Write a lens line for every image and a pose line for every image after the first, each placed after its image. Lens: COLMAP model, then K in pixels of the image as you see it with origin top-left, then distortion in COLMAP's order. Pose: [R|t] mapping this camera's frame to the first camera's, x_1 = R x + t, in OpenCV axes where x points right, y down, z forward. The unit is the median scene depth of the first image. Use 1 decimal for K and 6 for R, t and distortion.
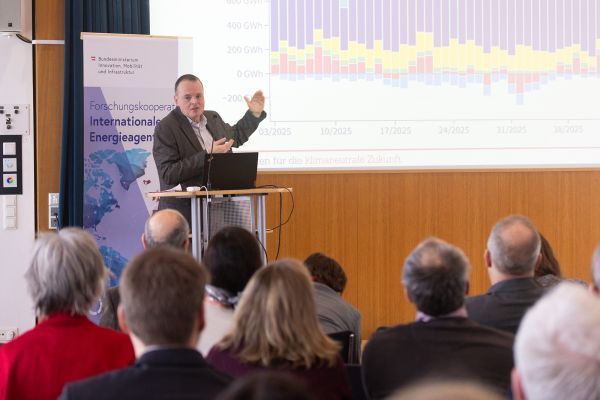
lens RADIAL K [[1665.4, 0, 314.7], [0, 1665.4, 200.0], [0, 0, 1]] dist [0.025831, -0.328102]
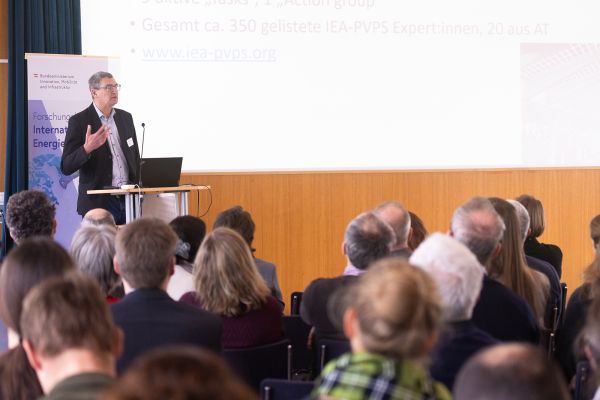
lens RADIAL K [[1581.2, 0, 300.0], [0, 1581.2, 200.0], [0, 0, 1]] dist [0.127969, 0.374055]
pose [[0.998142, -0.005222, 0.060706, -0.016455], [0.005329, 0.999985, -0.001599, 0.004380], [-0.060697, 0.001920, 0.998154, -0.113286]]
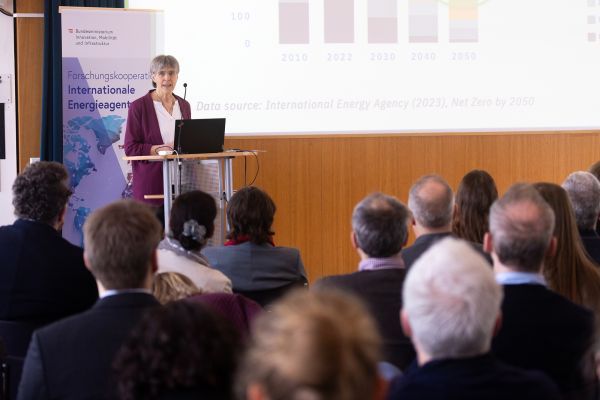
lens RADIAL K [[1627.3, 0, 300.0], [0, 1627.3, 200.0], [0, 0, 1]] dist [-0.037268, 0.234991]
pose [[0.999982, -0.004633, 0.003822, 0.008932], [0.004539, 0.999692, 0.024402, -0.001603], [-0.003934, -0.024384, 0.999695, -0.040592]]
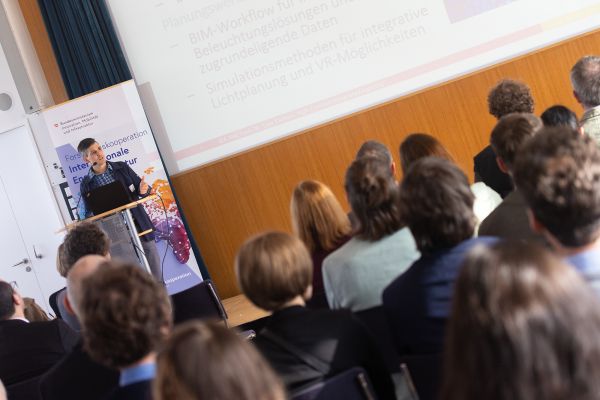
lens RADIAL K [[1627.3, 0, 300.0], [0, 1627.3, 200.0], [0, 0, 1]] dist [-0.037268, 0.234991]
pose [[0.806416, -0.244436, -0.538464, 0.709634], [0.306857, 0.951353, 0.027689, -0.003334], [0.505501, -0.187560, 0.842193, -0.020504]]
